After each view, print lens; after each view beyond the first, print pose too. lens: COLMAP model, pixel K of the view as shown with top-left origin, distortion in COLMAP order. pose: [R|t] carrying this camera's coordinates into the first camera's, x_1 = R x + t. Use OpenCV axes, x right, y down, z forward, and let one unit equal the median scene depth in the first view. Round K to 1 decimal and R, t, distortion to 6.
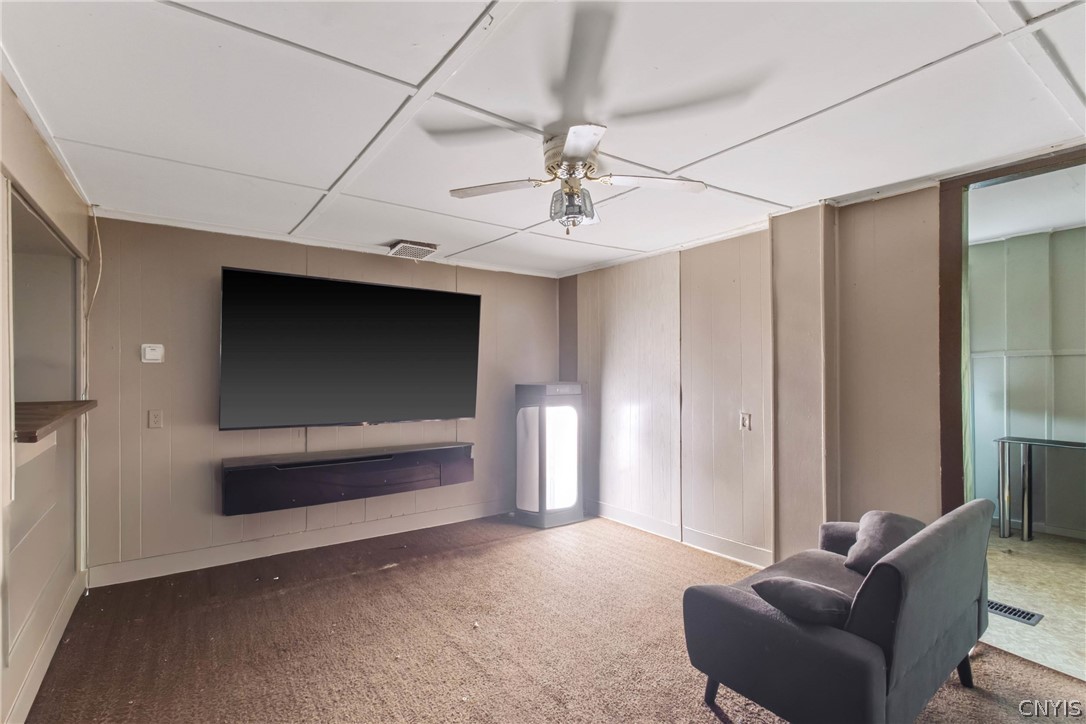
lens RADIAL K [[499.1, 0, 543.0], [0, 499.1, 369.9], [0, 0, 1]] dist [0.004847, 0.000515]
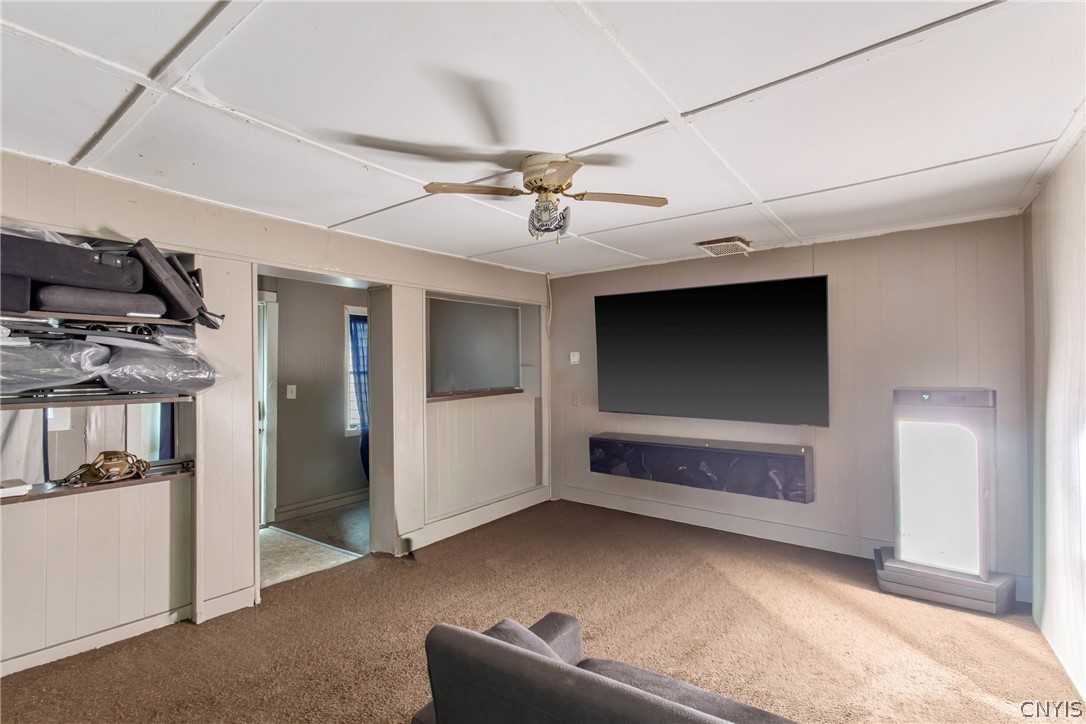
lens RADIAL K [[499.1, 0, 543.5], [0, 499.1, 360.9], [0, 0, 1]] dist [0.004847, 0.000515]
pose [[0.309368, -0.011210, -0.950876, 0.647198], [0.009614, 0.999916, -0.008660, -0.011143], [0.950894, -0.006463, 0.309450, 0.403288]]
